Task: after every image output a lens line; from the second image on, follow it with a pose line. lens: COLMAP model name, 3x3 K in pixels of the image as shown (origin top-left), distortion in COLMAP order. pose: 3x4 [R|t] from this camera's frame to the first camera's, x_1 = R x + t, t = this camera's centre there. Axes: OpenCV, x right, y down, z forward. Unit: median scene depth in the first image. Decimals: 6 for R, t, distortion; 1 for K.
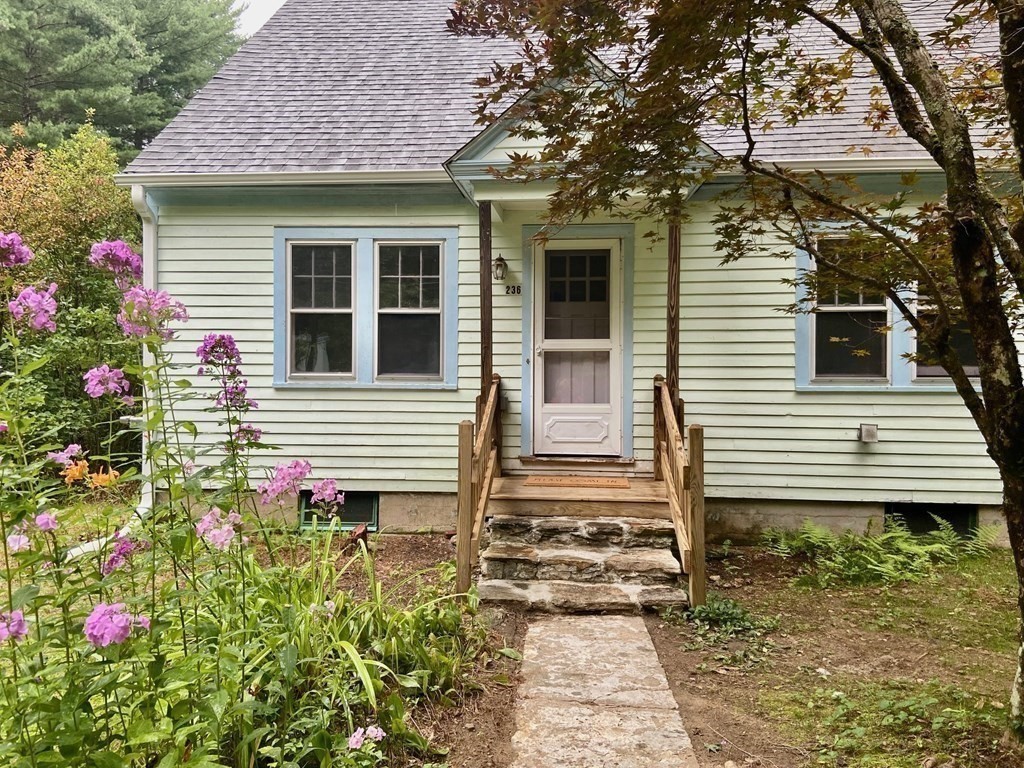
lens RADIAL K [[858.2, 0, 506.5], [0, 858.2, 388.4], [0, 0, 1]] dist [0.072372, -0.027501]
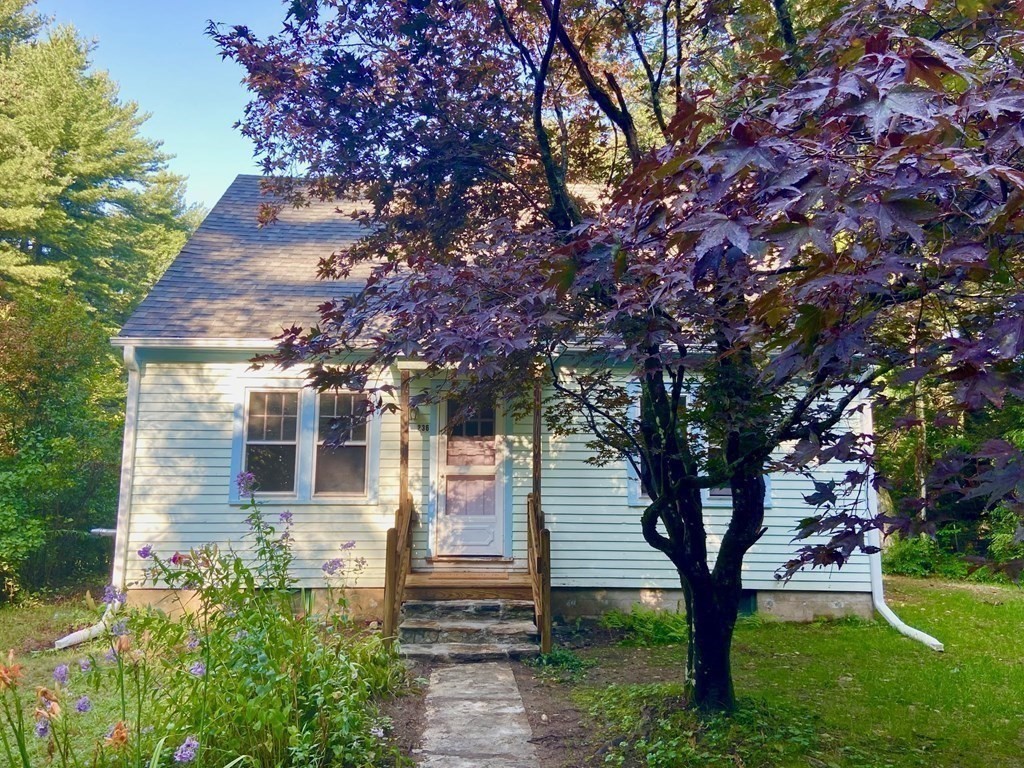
lens RADIAL K [[858.2, 0, 521.8], [0, 858.2, 375.1], [0, 0, 1]] dist [0.072372, -0.027501]
pose [[0.991149, 0.018676, 0.131431, -0.016493], [-0.000086, 0.990145, -0.140049, -0.010247], [-0.132751, 0.138798, 0.981383, -0.332884]]
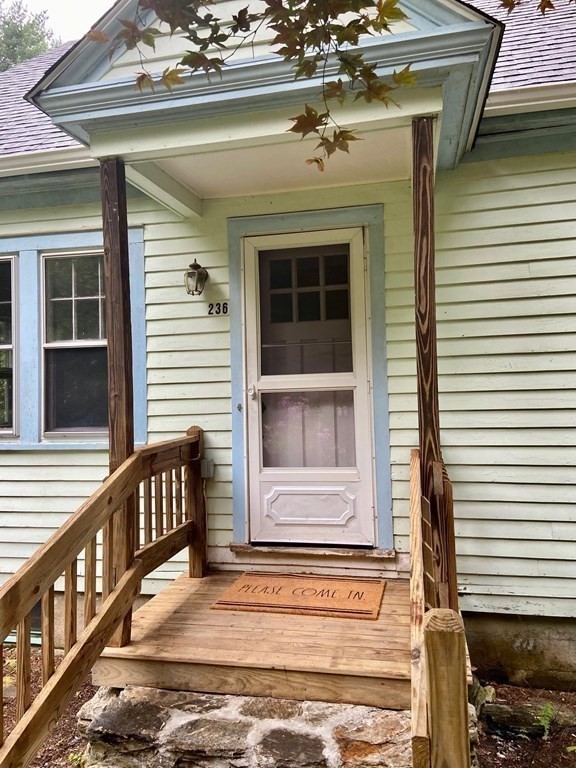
lens RADIAL K [[643.7, 0, 280.7], [0, 643.7, 371.8], [0, 0, 1]] dist [0.072372, -0.027501]
pose [[0.991297, -0.034879, -0.126940, 0.127889], [0.027822, 0.997989, -0.056954, -0.030059], [0.128672, 0.052926, 0.990274, 0.480261]]
